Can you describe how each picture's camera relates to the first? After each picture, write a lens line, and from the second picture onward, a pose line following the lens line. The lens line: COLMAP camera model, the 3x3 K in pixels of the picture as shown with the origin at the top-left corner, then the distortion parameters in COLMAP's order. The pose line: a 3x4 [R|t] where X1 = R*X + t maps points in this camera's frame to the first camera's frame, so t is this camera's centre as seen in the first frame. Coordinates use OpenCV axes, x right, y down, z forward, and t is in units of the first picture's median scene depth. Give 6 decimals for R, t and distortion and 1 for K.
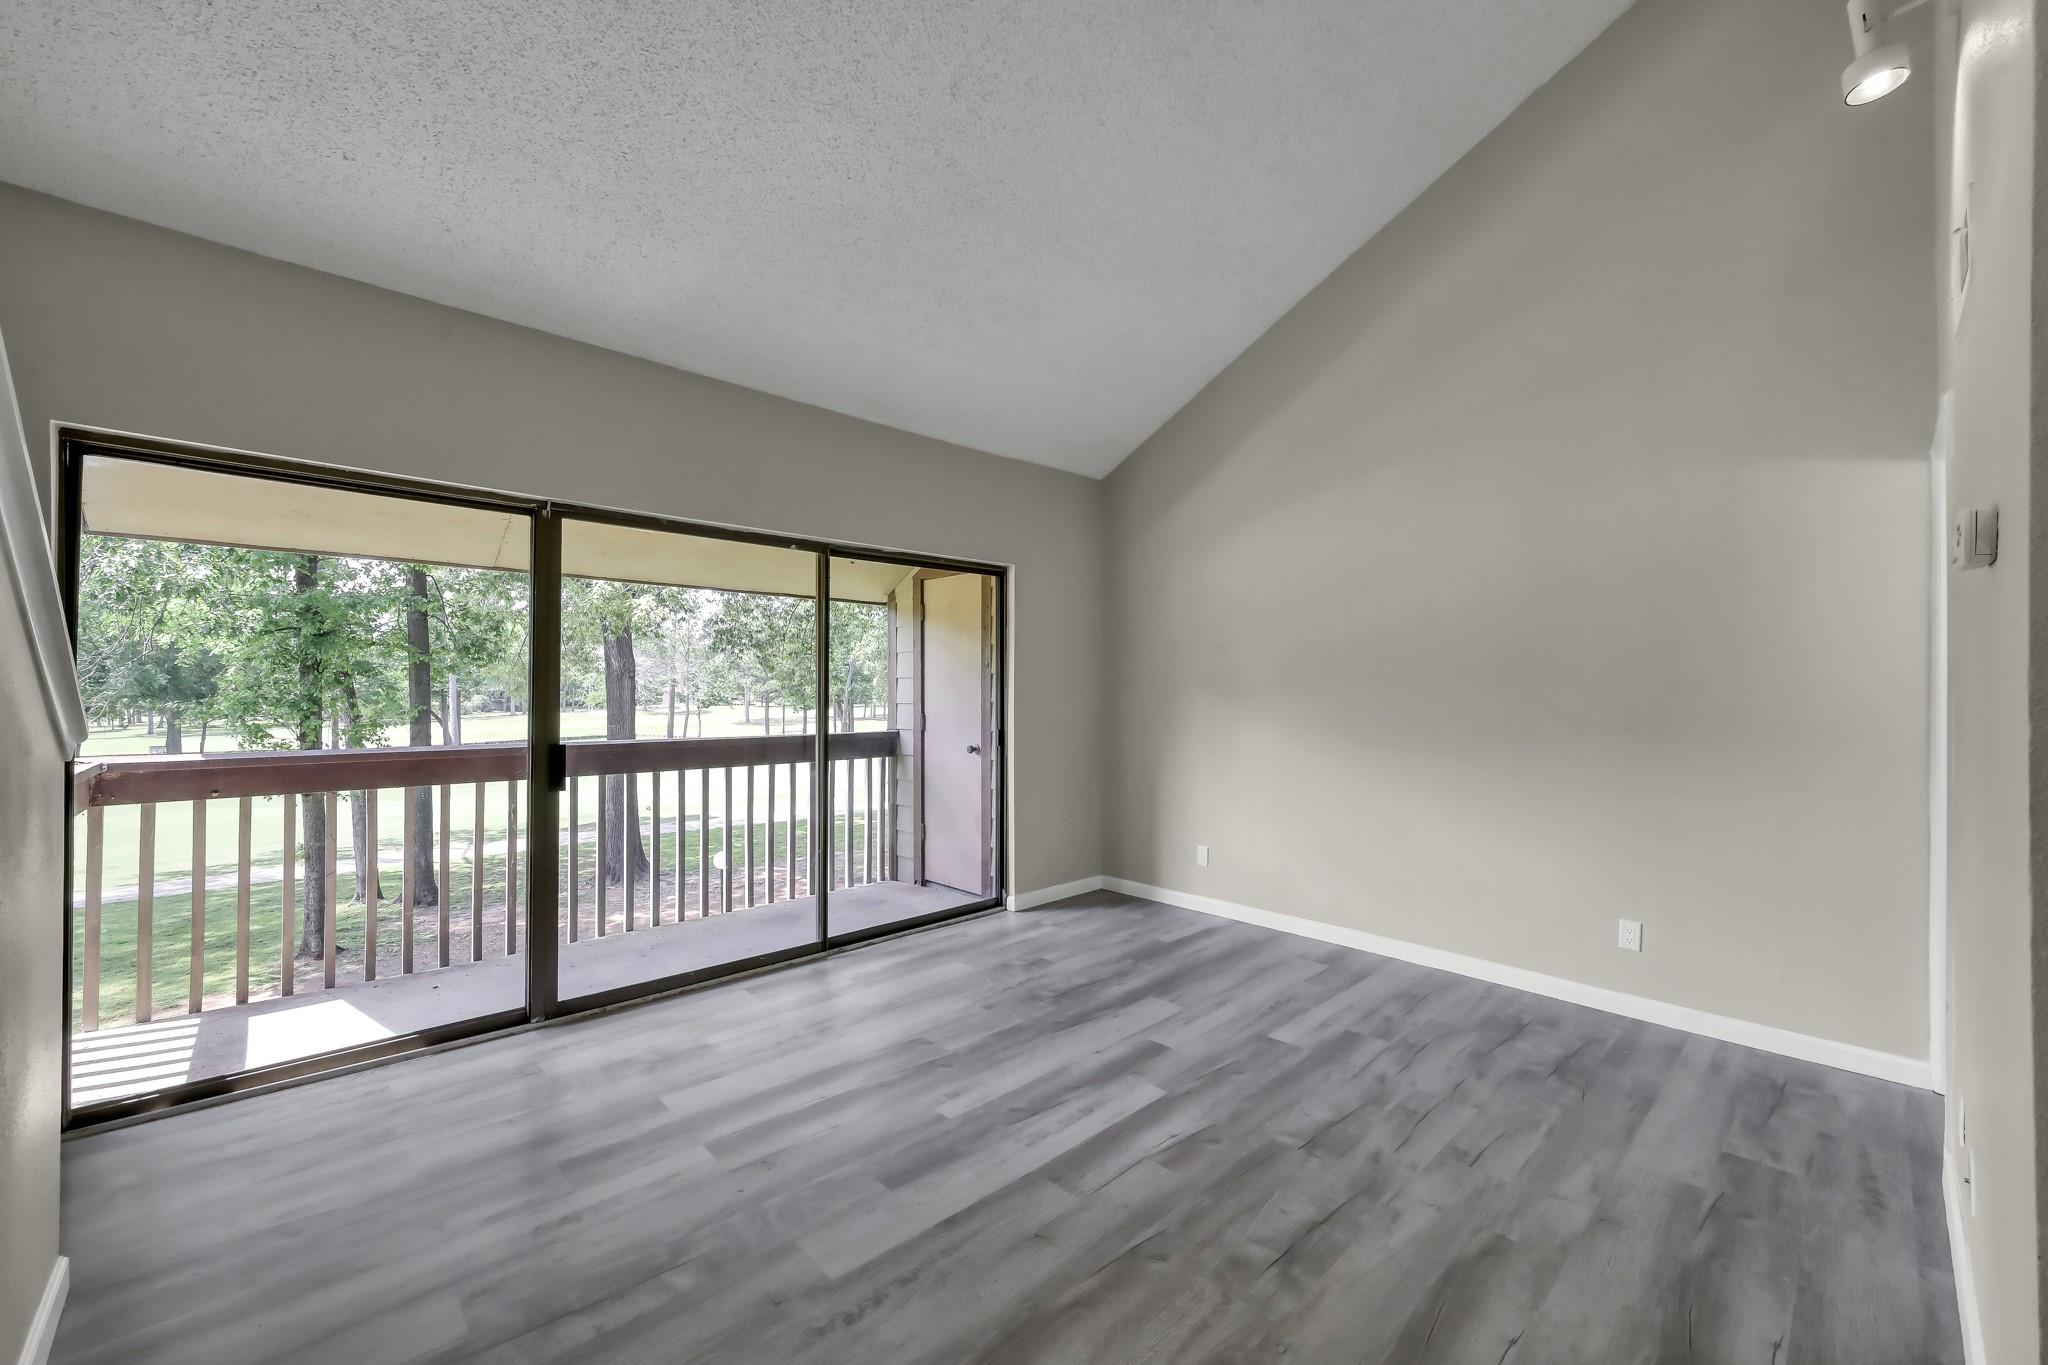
lens RADIAL K [[805.6, 0, 1030.4], [0, 805.6, 686.4], [0, 0, 1]] dist [-0.002886, 0.000072]
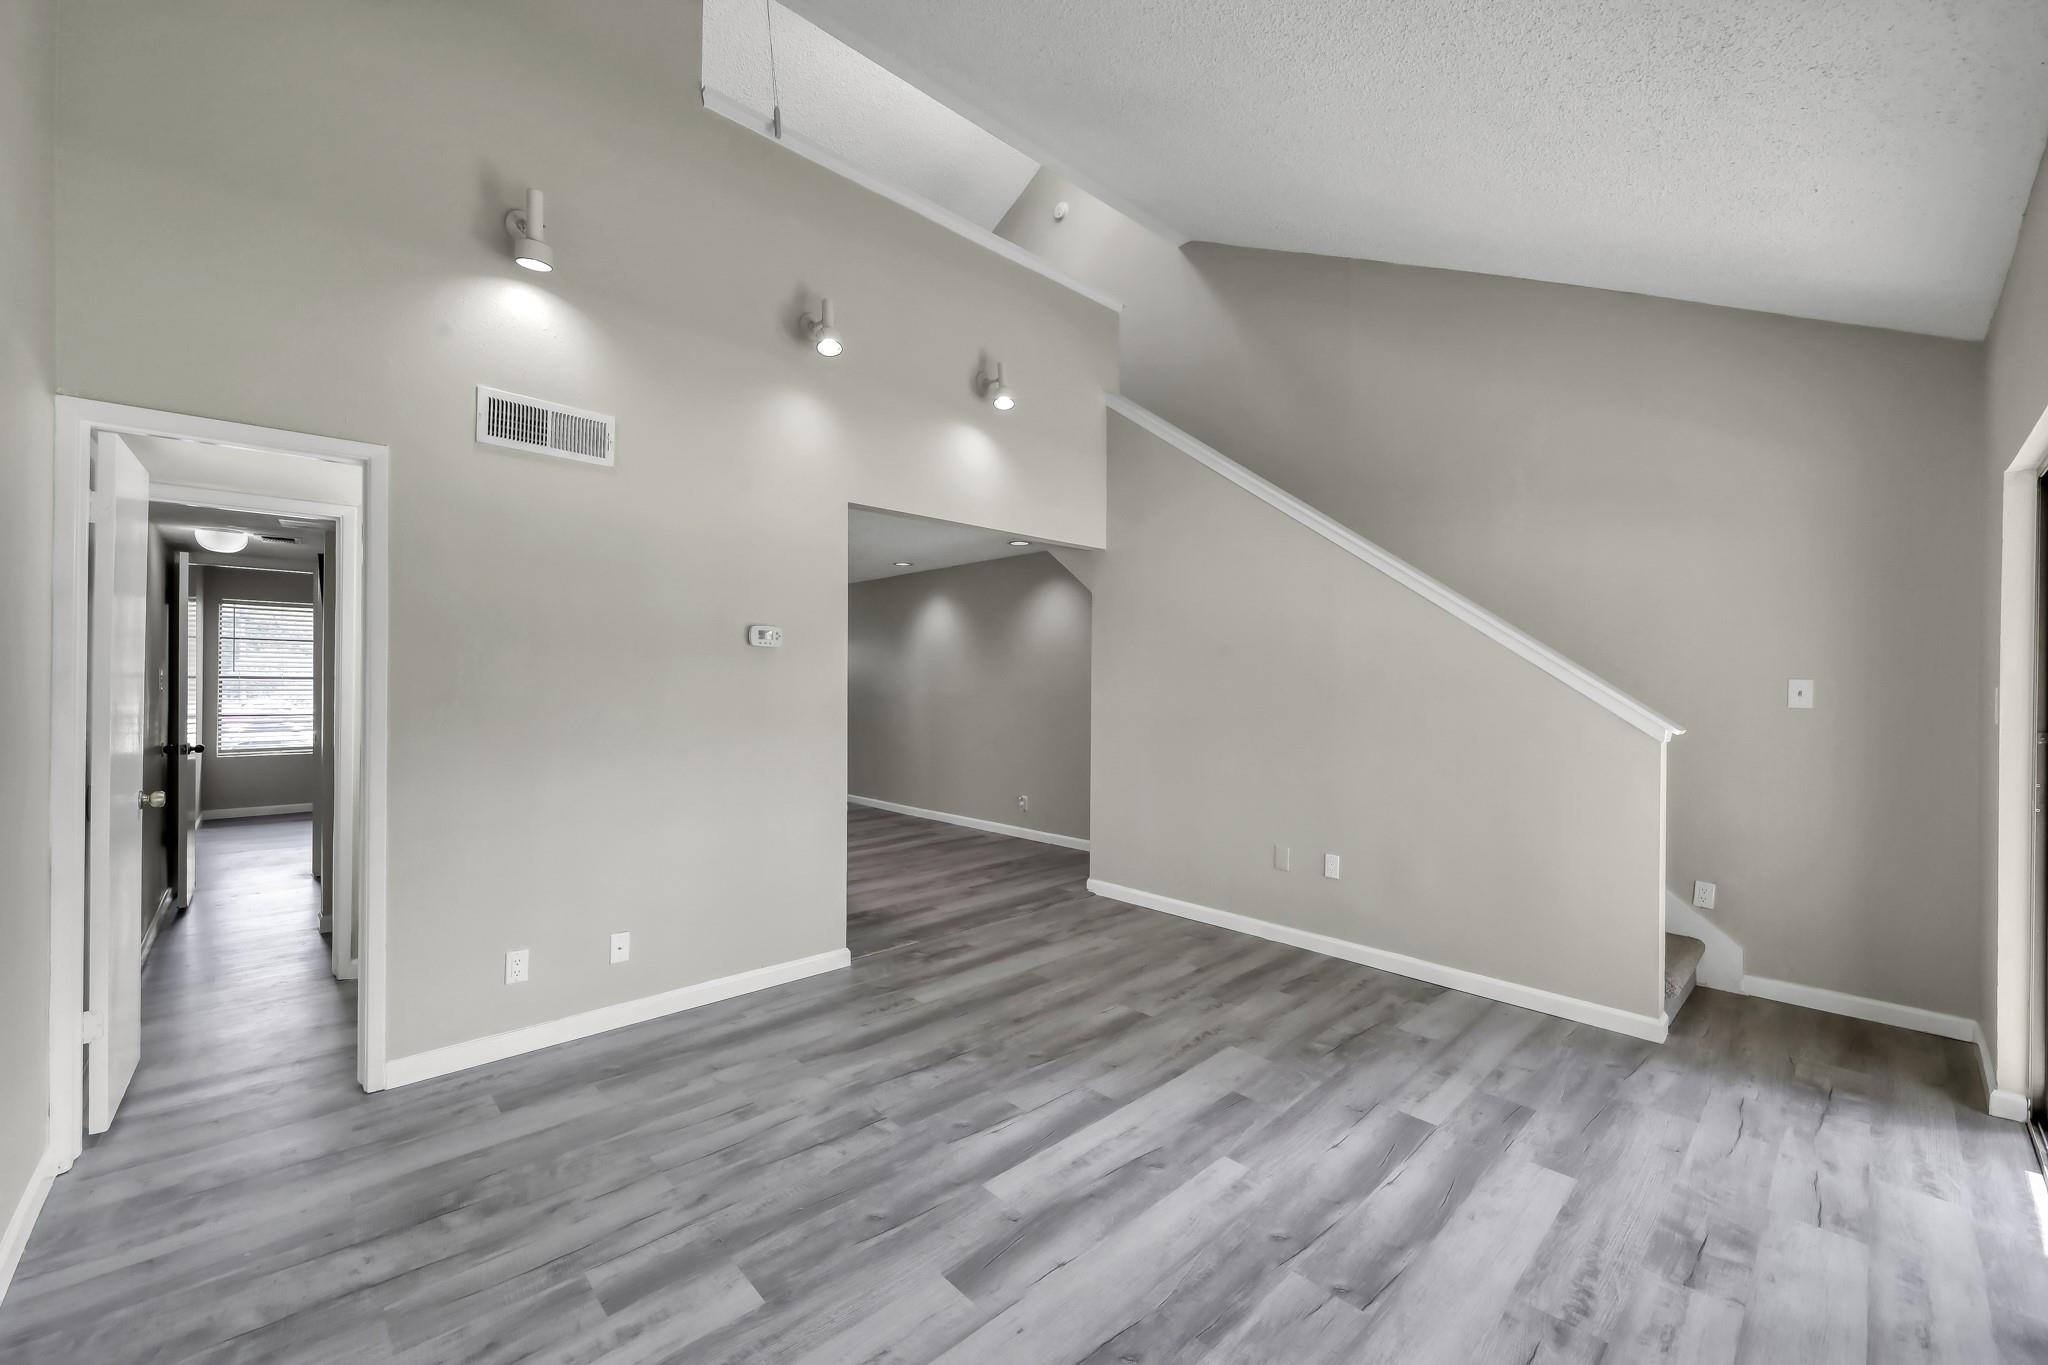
lens RADIAL K [[805.6, 0, 1032.8], [0, 805.6, 685.5], [0, 0, 1]] dist [-0.002886, 0.000072]
pose [[-0.999940, -0.009779, -0.004952, 0.106243], [-0.009772, 0.999951, -0.001511, -0.008092], [0.004966, -0.001462, -0.999987, 1.530558]]
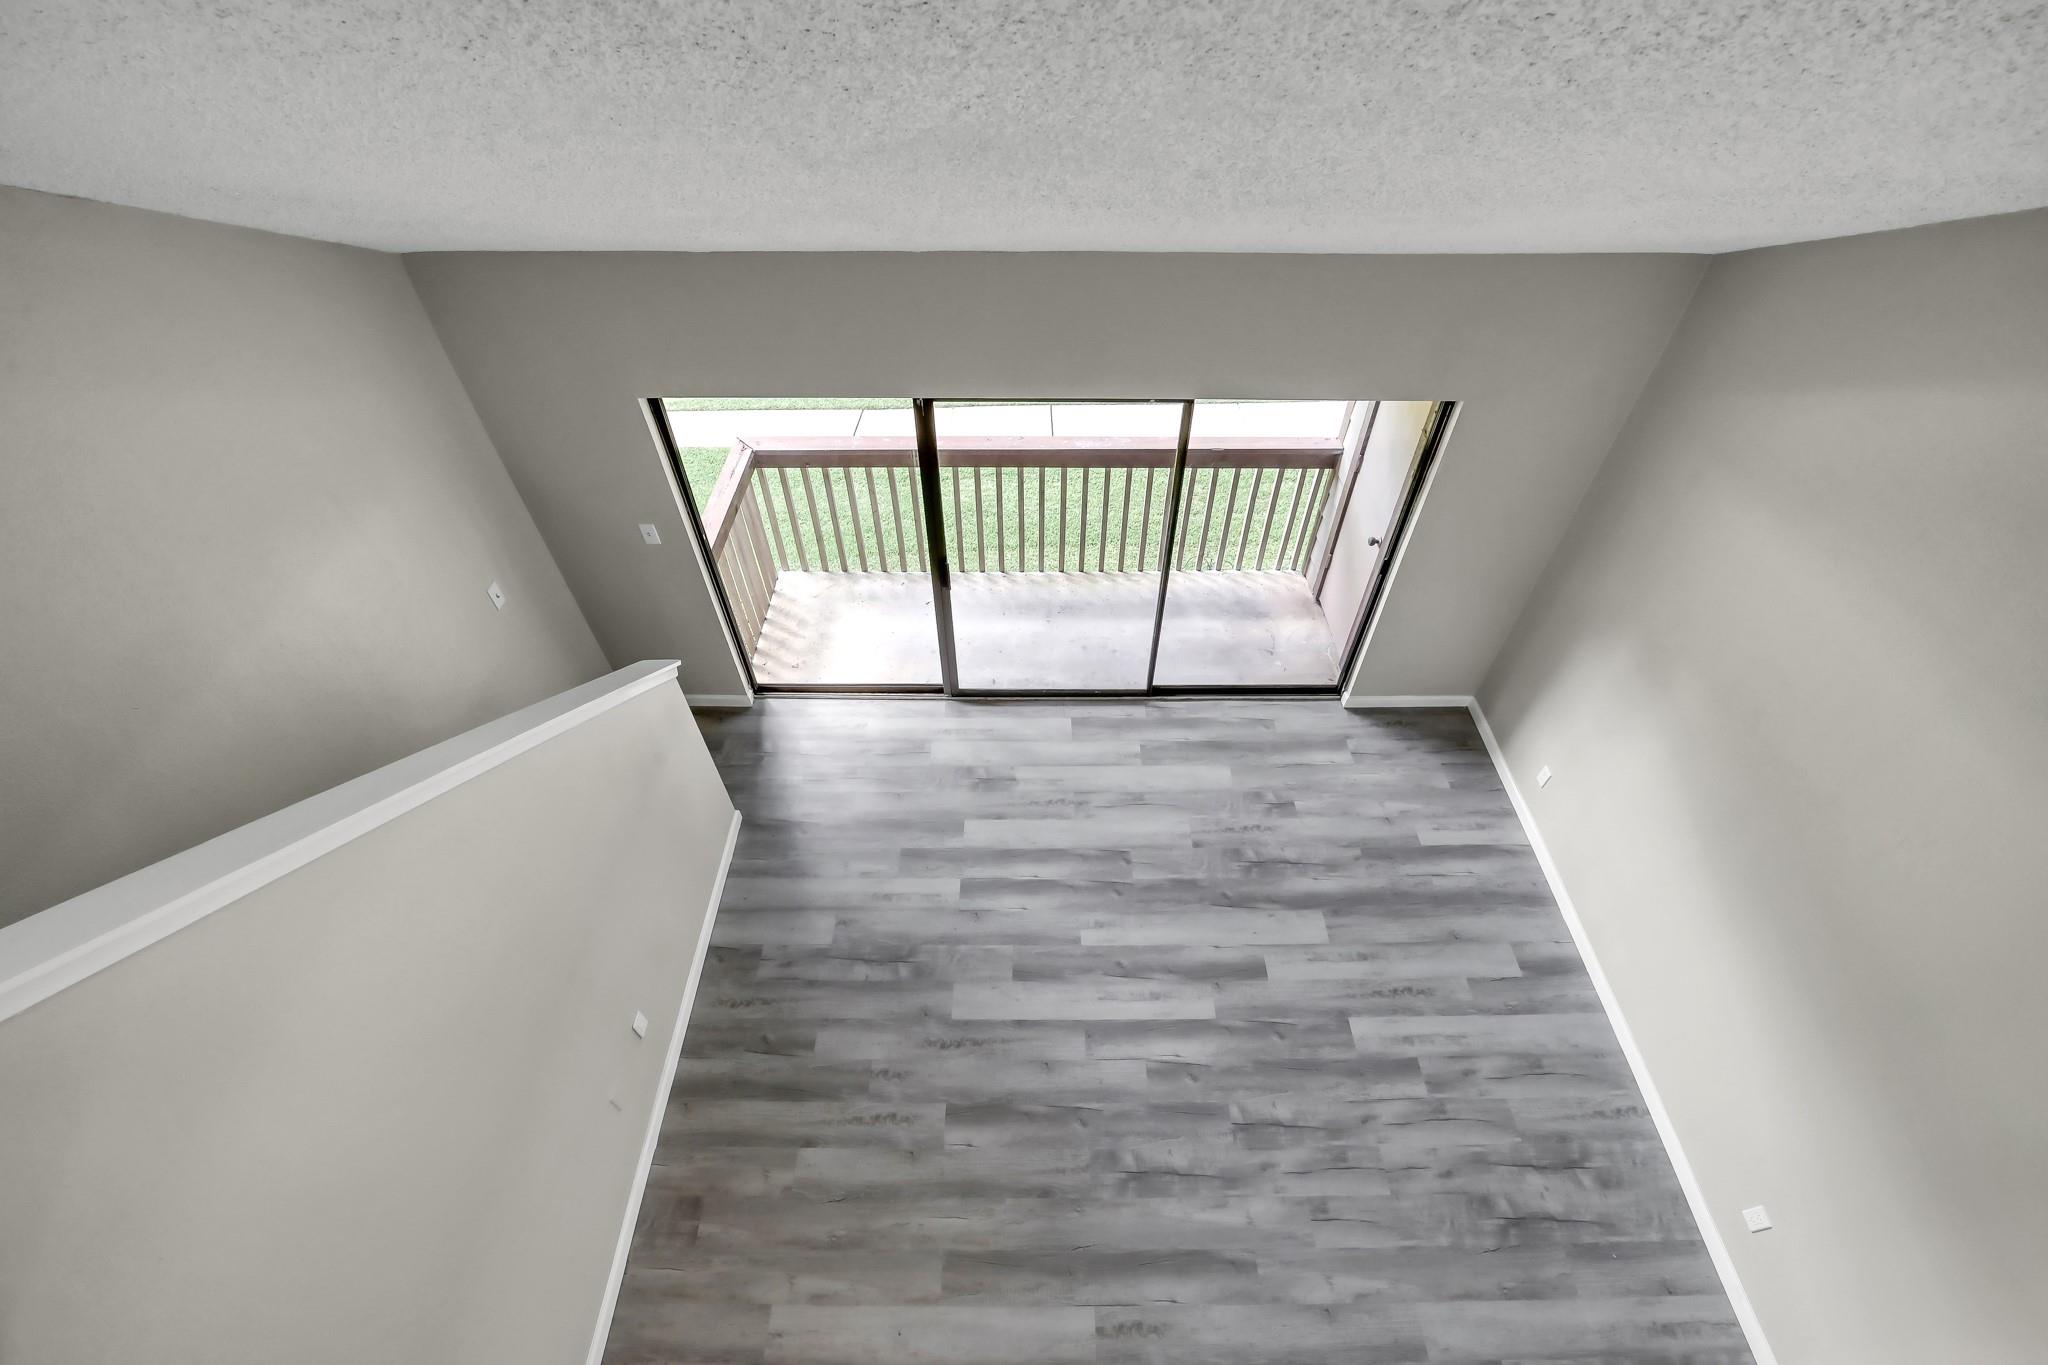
lens RADIAL K [[867.7, 0, 1027.5], [0, 867.7, 676.1], [0, 0, 1]] dist [-0.030121, -0.000077]
pose [[0.724387, 0.496158, -0.478635, 0.299626], [0.009588, 0.686966, 0.726626, -0.851336], [0.689327, -0.530948, 0.492872, 0.286139]]
